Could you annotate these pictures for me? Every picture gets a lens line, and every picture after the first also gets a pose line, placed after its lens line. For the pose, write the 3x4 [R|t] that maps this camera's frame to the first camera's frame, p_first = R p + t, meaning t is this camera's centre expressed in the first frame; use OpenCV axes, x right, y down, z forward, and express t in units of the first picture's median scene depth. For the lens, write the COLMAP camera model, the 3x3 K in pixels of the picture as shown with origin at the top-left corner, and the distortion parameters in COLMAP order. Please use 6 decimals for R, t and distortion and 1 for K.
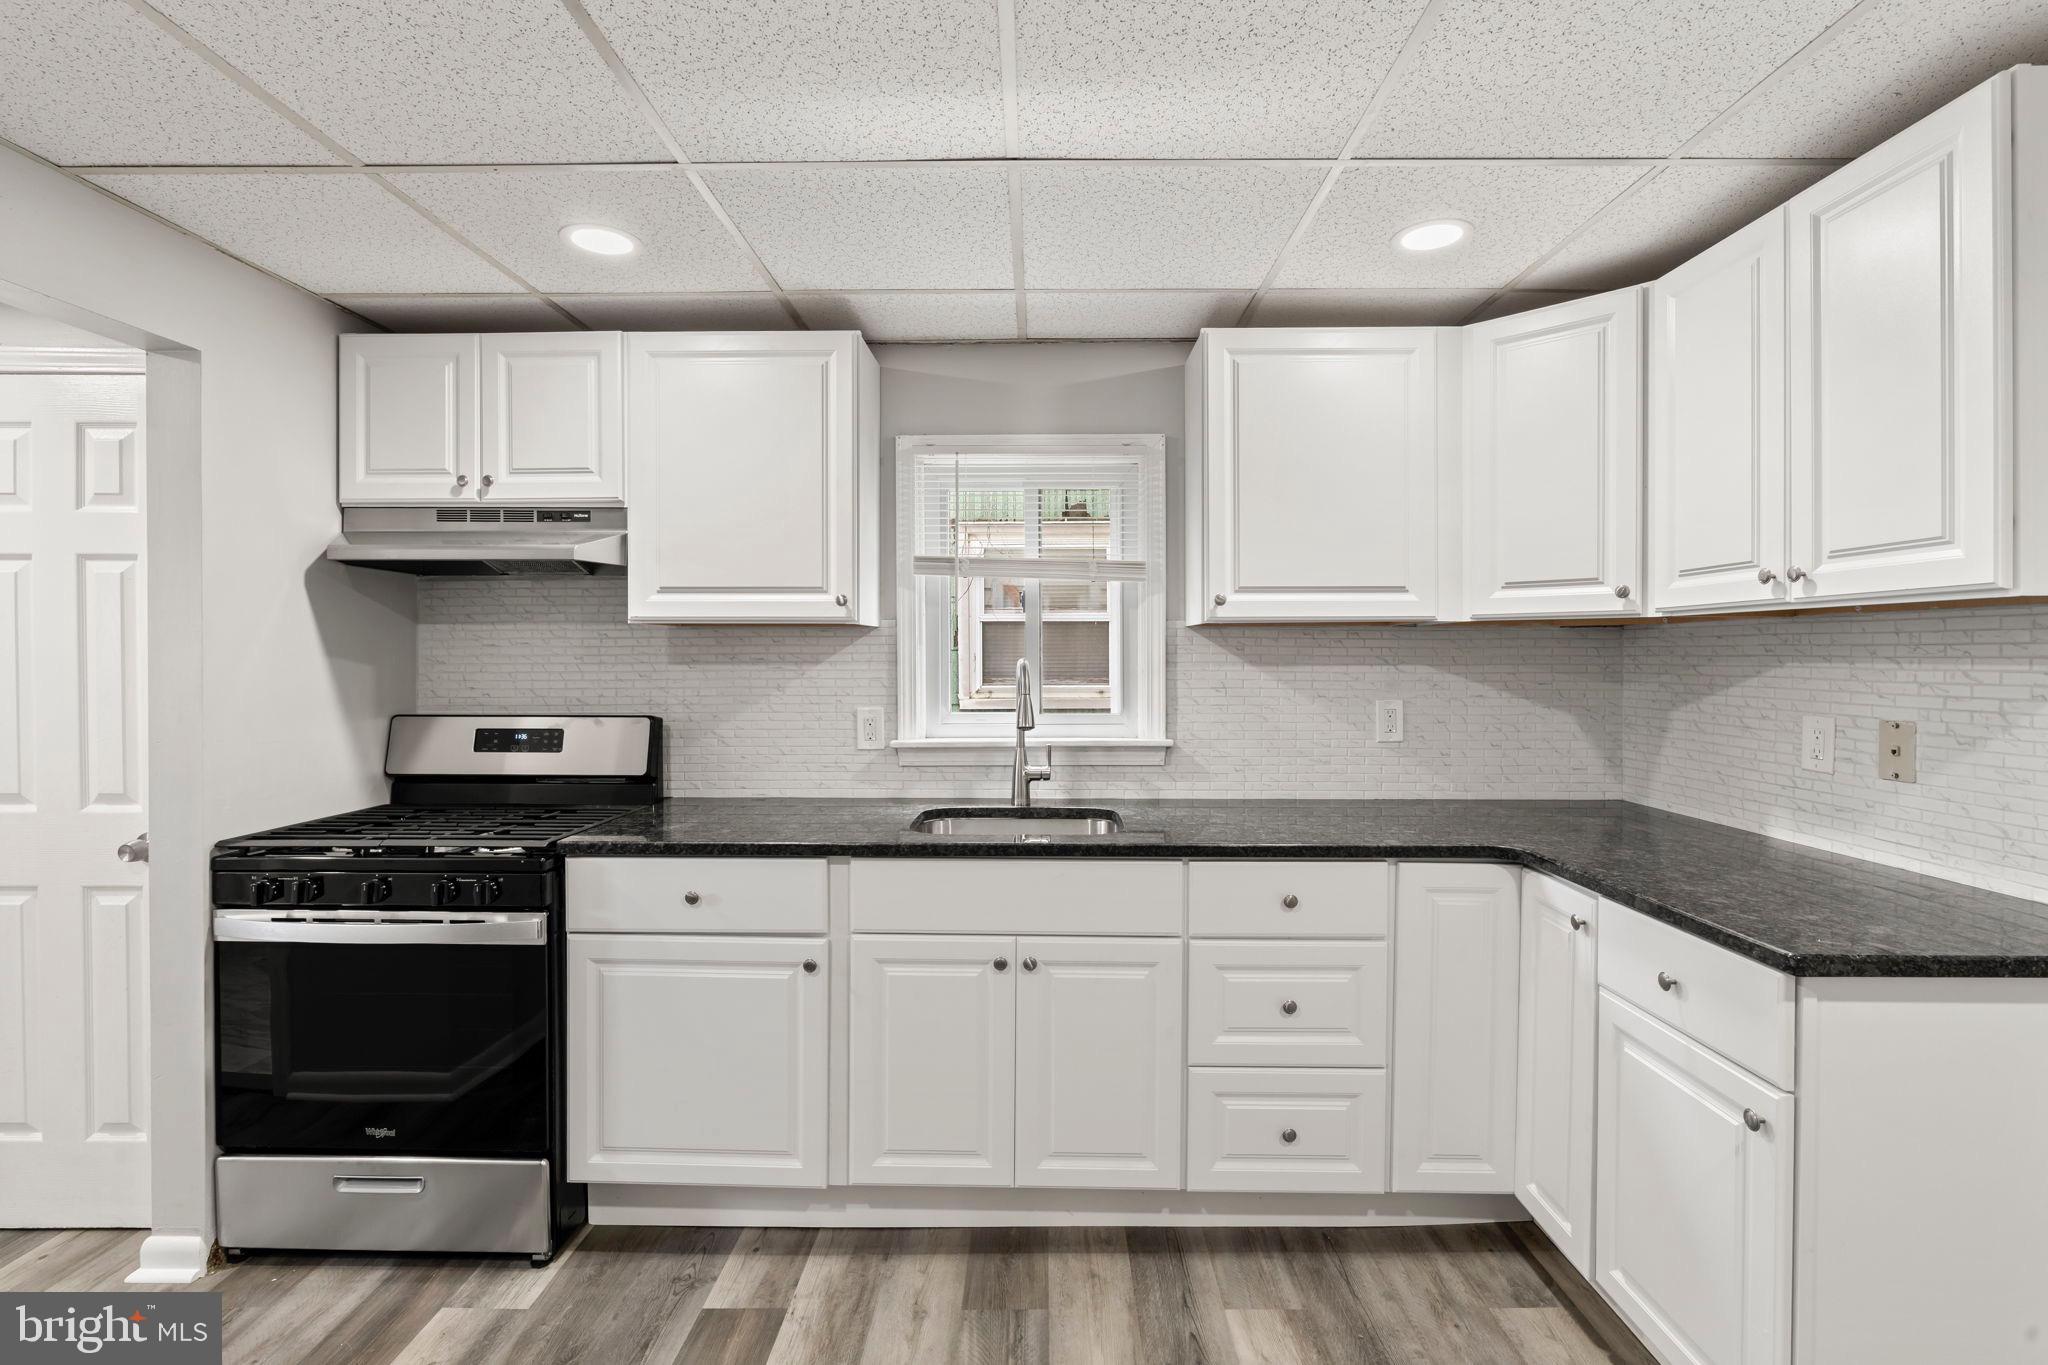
lens RADIAL K [[926.7, 0, 1023.7], [0, 926.7, 663.1], [0, 0, 1]] dist [-0.006078, -0.000038]
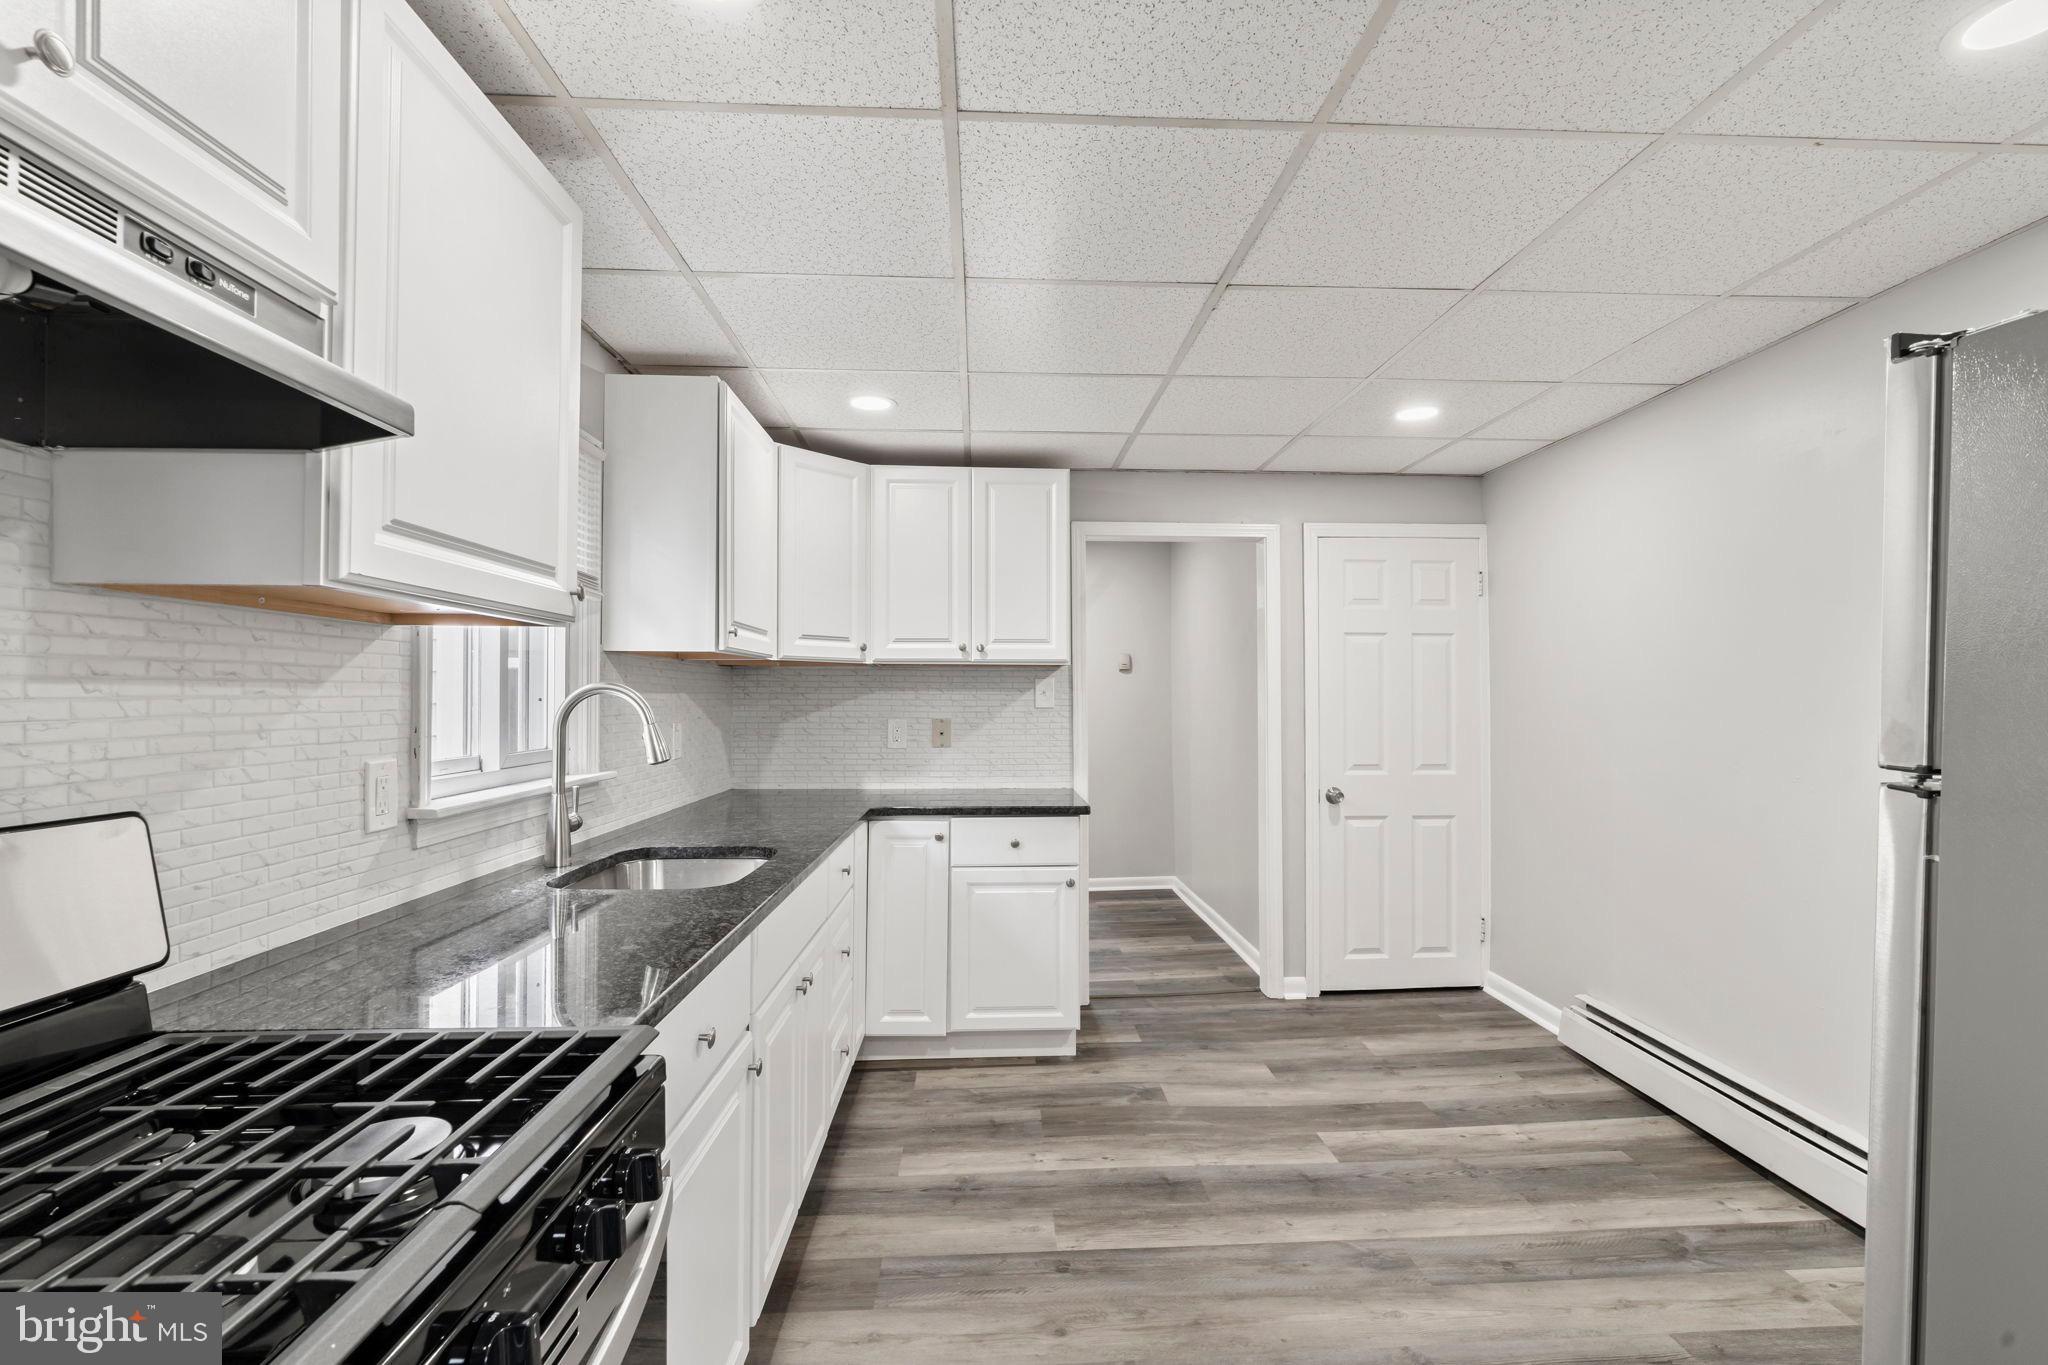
lens RADIAL K [[926.7, 0, 1025.1], [0, 926.7, 695.2], [0, 0, 1]] dist [-0.006078, -0.000038]
pose [[-0.053331, 0.002939, 0.998573, -0.943473], [0.006514, 0.999975, -0.002596, 0.012971], [-0.998556, 0.006366, -0.053349, 0.745828]]
